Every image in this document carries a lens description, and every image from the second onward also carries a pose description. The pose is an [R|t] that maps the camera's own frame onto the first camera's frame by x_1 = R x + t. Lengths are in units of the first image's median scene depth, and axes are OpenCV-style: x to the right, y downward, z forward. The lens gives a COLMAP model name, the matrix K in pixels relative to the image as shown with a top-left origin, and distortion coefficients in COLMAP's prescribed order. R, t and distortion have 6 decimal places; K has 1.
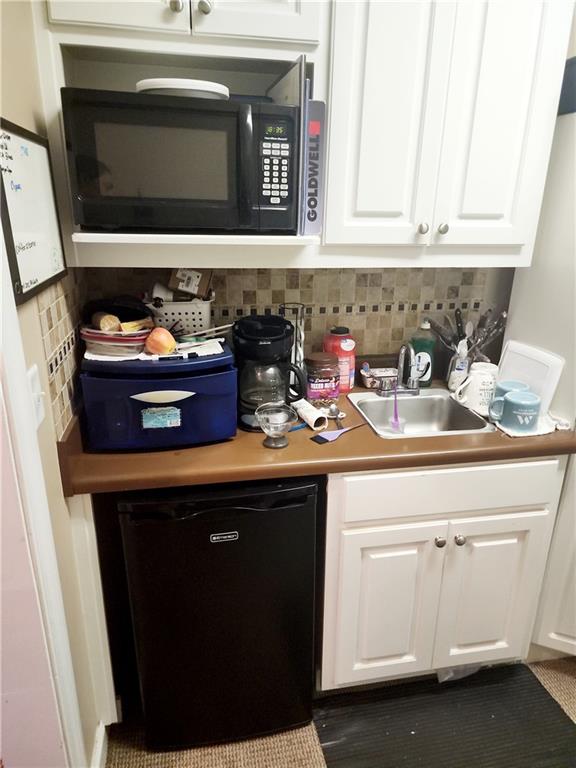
lens RADIAL K [[521.6, 0, 288.0], [0, 521.6, 384.0], [0, 0, 1]] dist [0.099349, -0.106552]
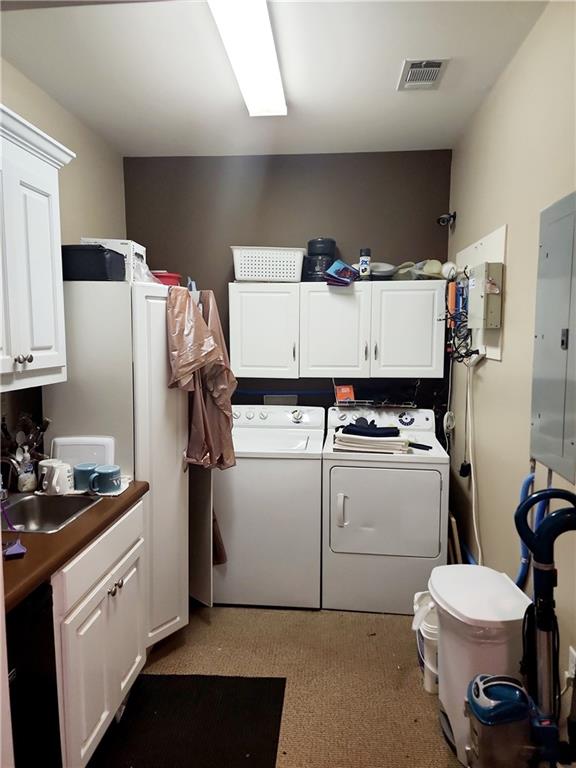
lens RADIAL K [[521.6, 0, 288.0], [0, 521.6, 384.0], [0, 0, 1]] dist [0.099349, -0.106552]
pose [[0.279419, -0.119543, 0.952699, -0.719069], [0.322831, 0.946151, 0.024038, -0.065796], [-0.904271, 0.300844, 0.302965, 0.078826]]
